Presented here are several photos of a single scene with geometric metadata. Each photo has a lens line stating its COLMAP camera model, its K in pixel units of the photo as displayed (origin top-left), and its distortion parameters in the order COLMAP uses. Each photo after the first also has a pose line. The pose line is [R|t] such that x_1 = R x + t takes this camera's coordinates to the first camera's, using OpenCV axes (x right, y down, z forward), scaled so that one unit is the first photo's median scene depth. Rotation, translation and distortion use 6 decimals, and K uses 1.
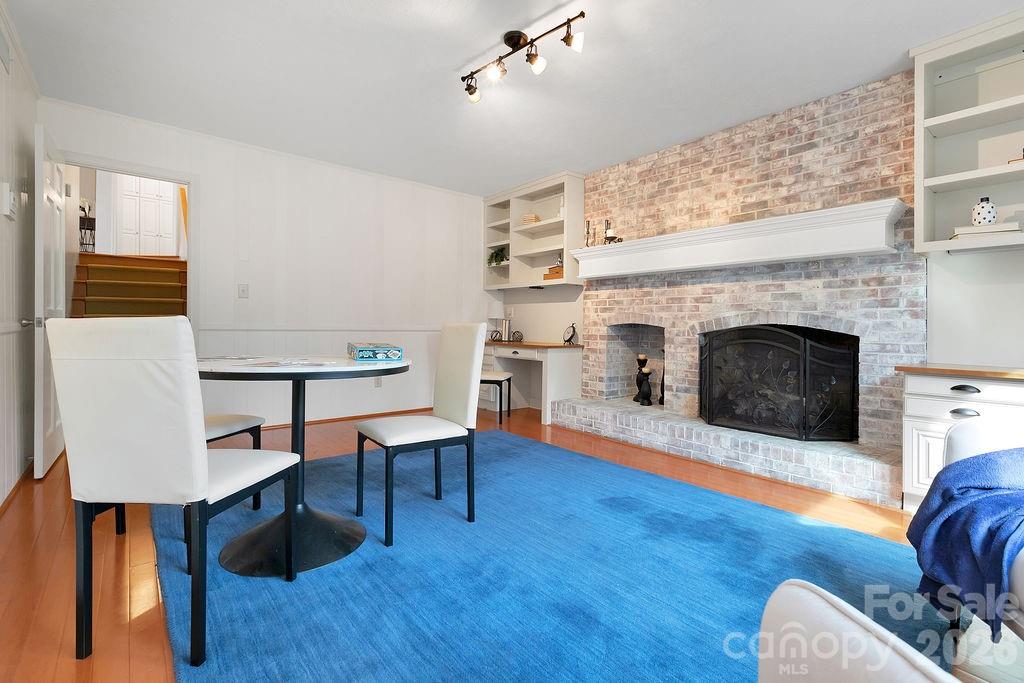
lens RADIAL K [[457.5, 0, 516.2], [0, 457.5, 332.2], [0, 0, 1]] dist [0.002033, 0.000275]
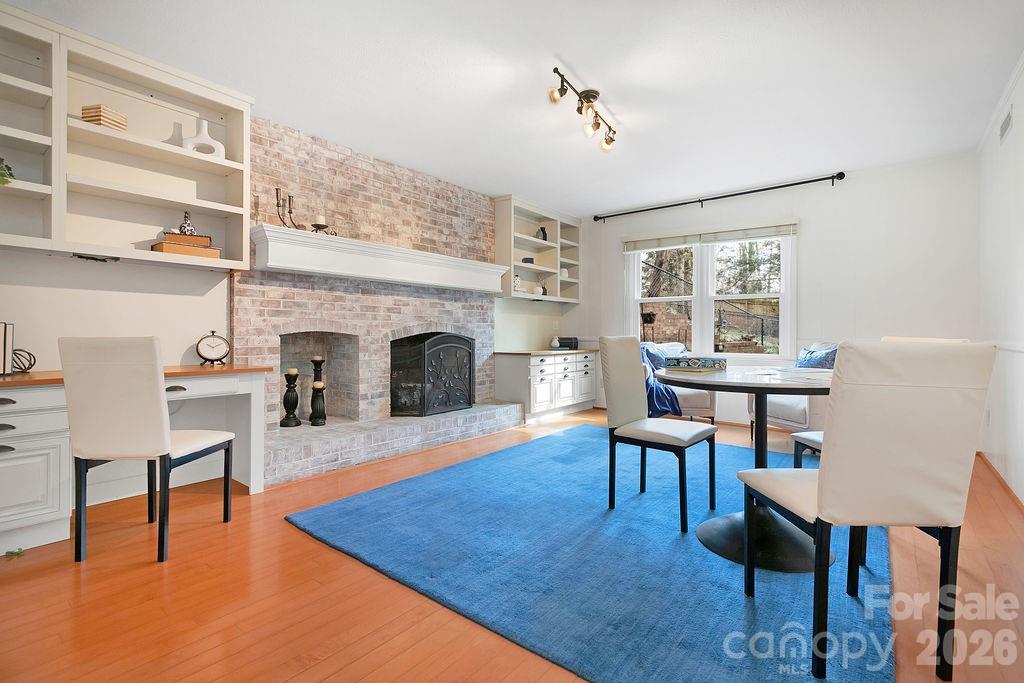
lens RADIAL K [[457.5, 0, 515.7], [0, 457.5, 333.0], [0, 0, 1]] dist [0.002033, 0.000275]
pose [[-0.191619, -0.012716, 0.981387, -0.725765], [0.008621, 0.999856, 0.014639, -0.028416], [-0.981432, 0.011266, -0.191482, 0.904781]]
